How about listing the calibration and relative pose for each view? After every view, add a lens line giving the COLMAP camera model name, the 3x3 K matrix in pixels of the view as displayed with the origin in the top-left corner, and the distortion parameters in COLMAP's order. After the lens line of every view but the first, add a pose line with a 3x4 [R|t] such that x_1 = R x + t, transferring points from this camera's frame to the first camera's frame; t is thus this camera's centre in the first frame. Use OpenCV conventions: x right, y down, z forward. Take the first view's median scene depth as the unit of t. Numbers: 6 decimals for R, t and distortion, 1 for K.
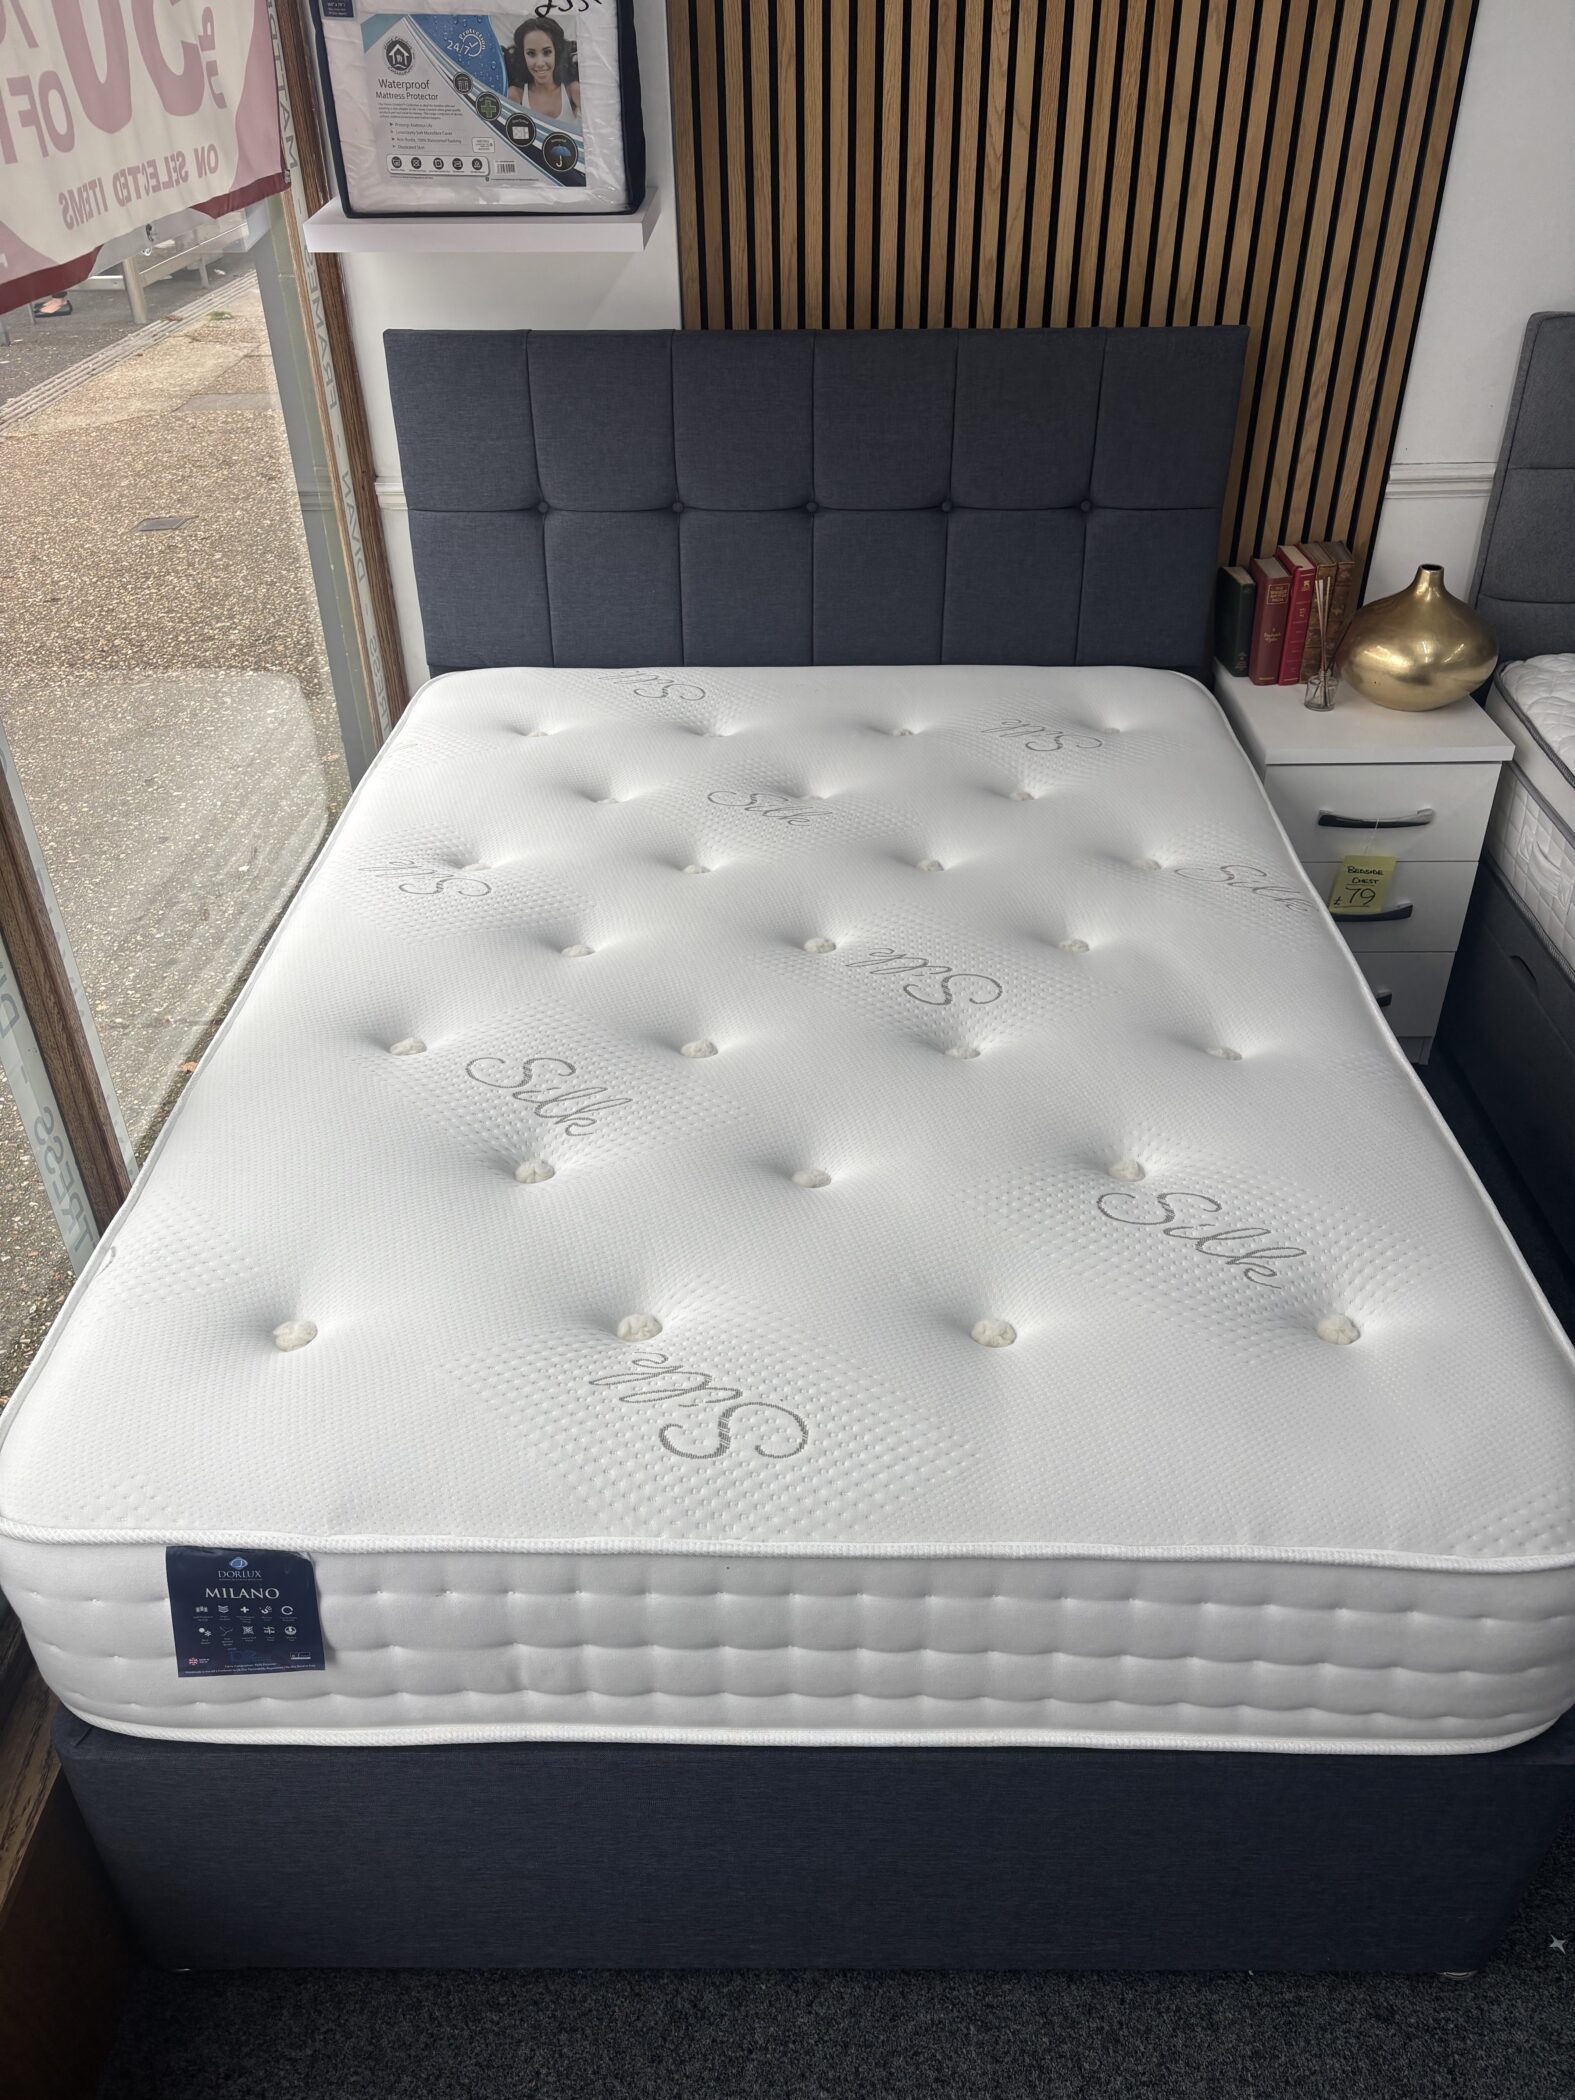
lens RADIAL K [[1577.7, 0, 785.1], [0, 1577.7, 1048.0], [0, 0, 1]] dist [0.001696, -0.008137]
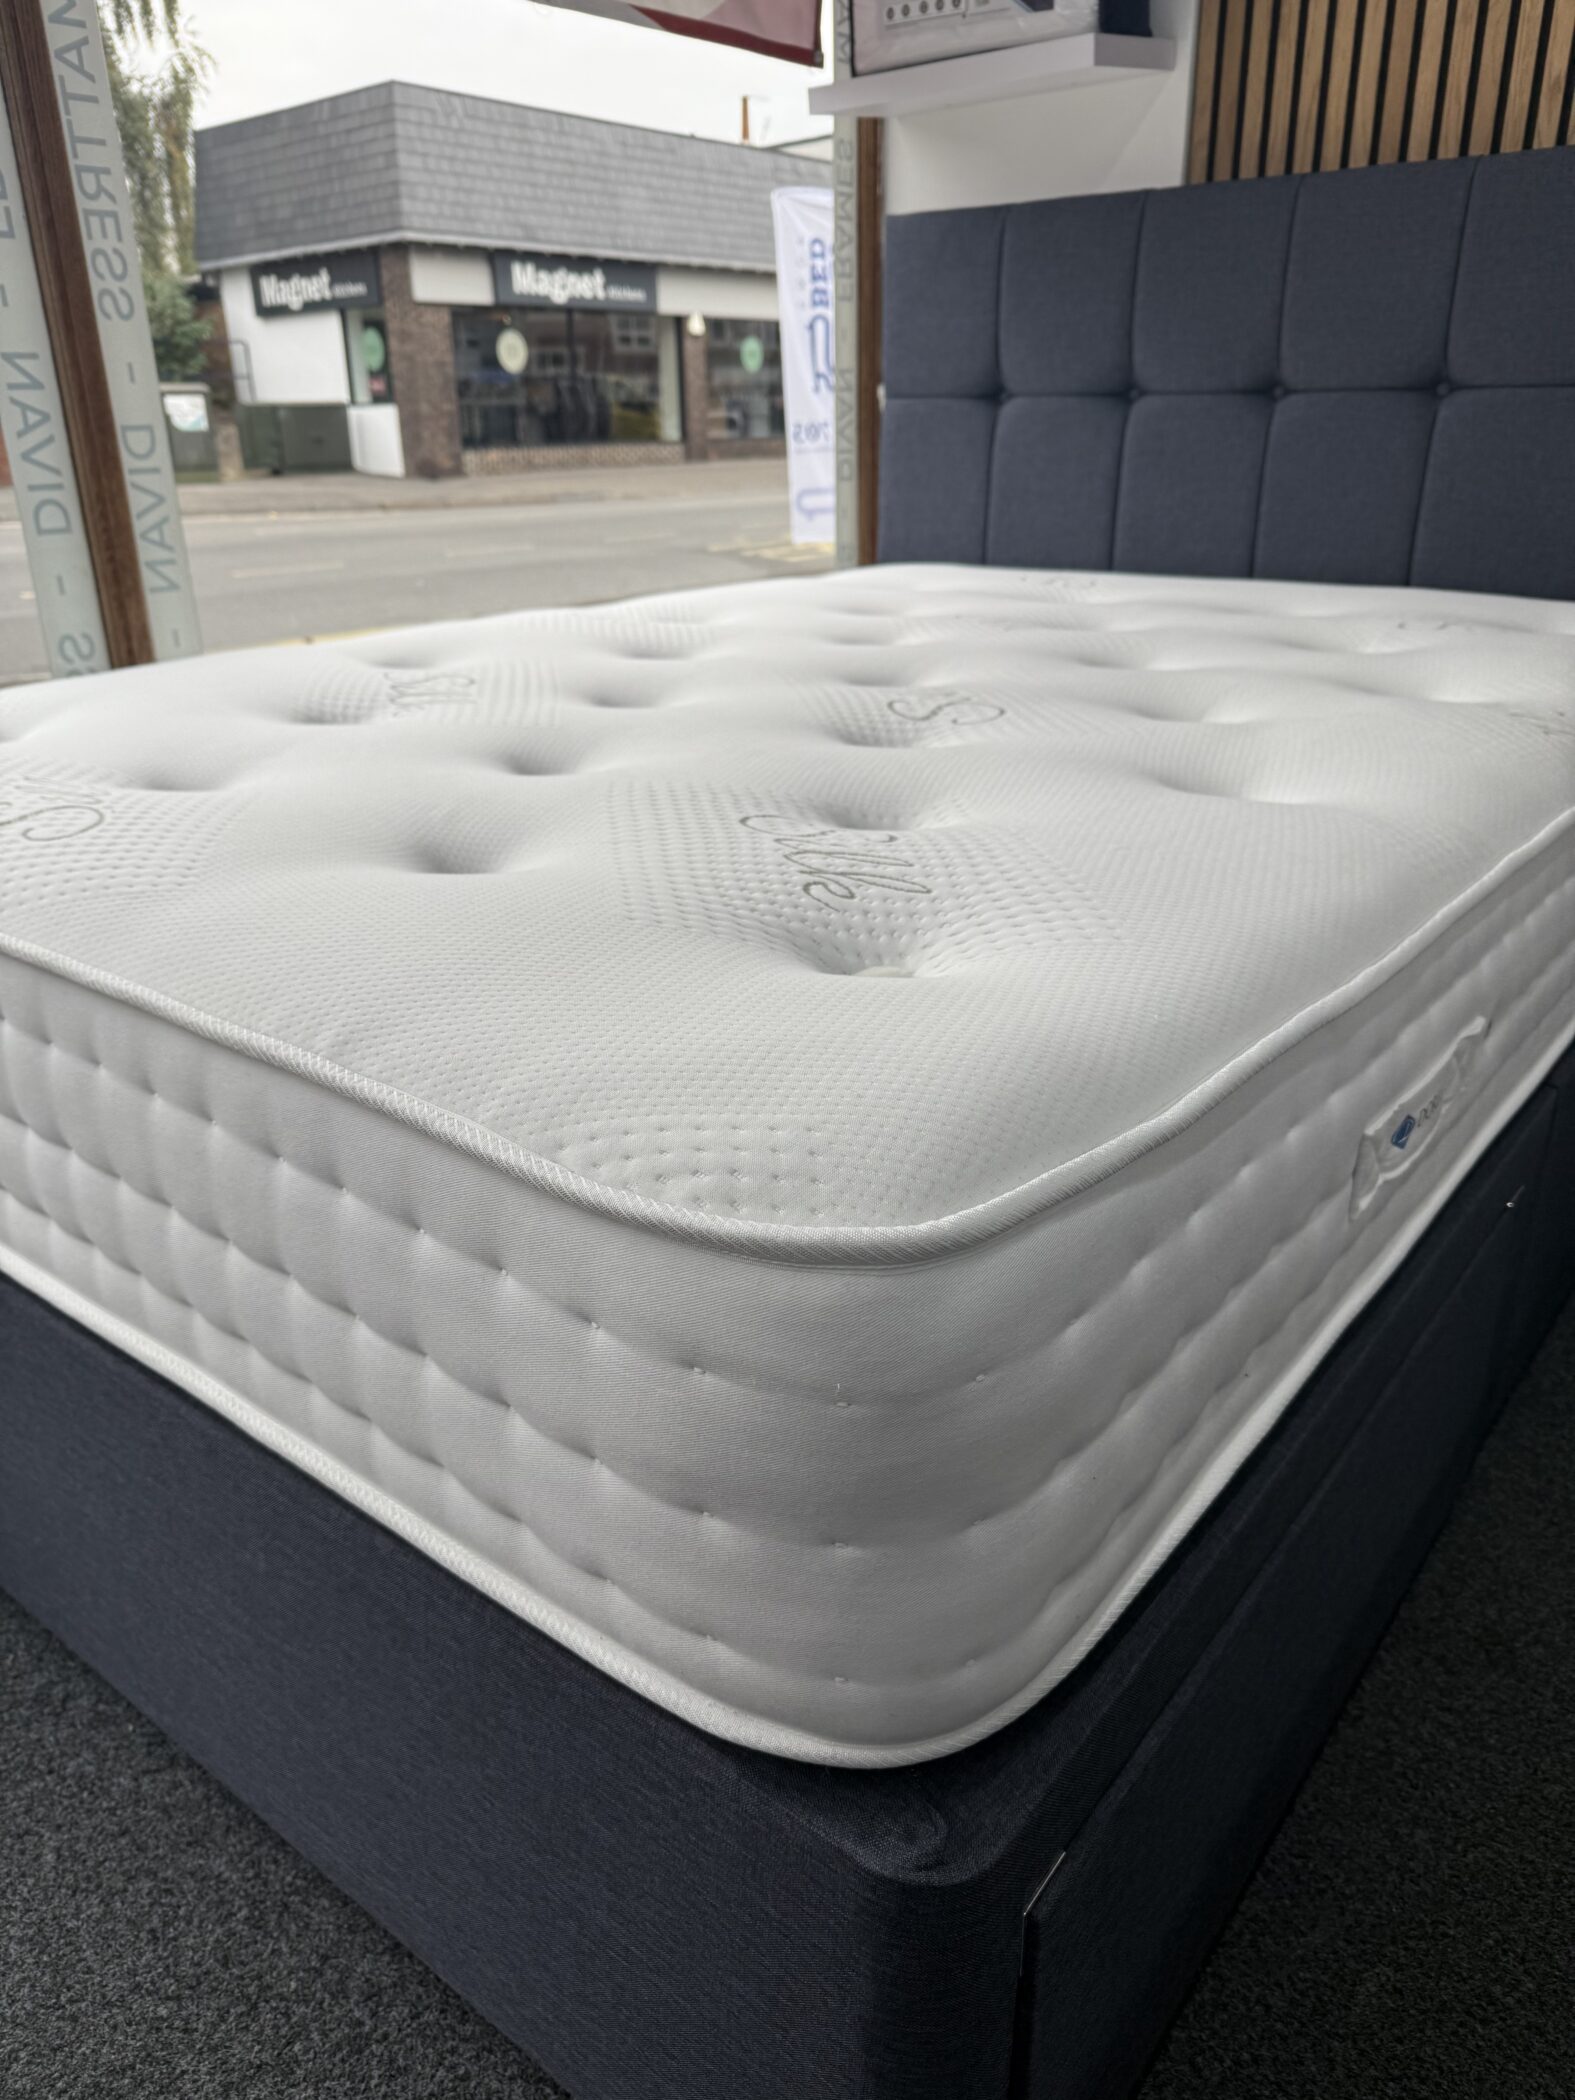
lens RADIAL K [[1497.3, 0, 784.6], [0, 1497.3, 1054.1], [0, 0, 1]] dist [-0.002702, -0.009157]
pose [[0.791607, 0.236392, -0.563452, 0.581957], [-0.329567, 0.941685, -0.067938, 0.229334], [0.514534, 0.239475, 0.823351, 0.485460]]
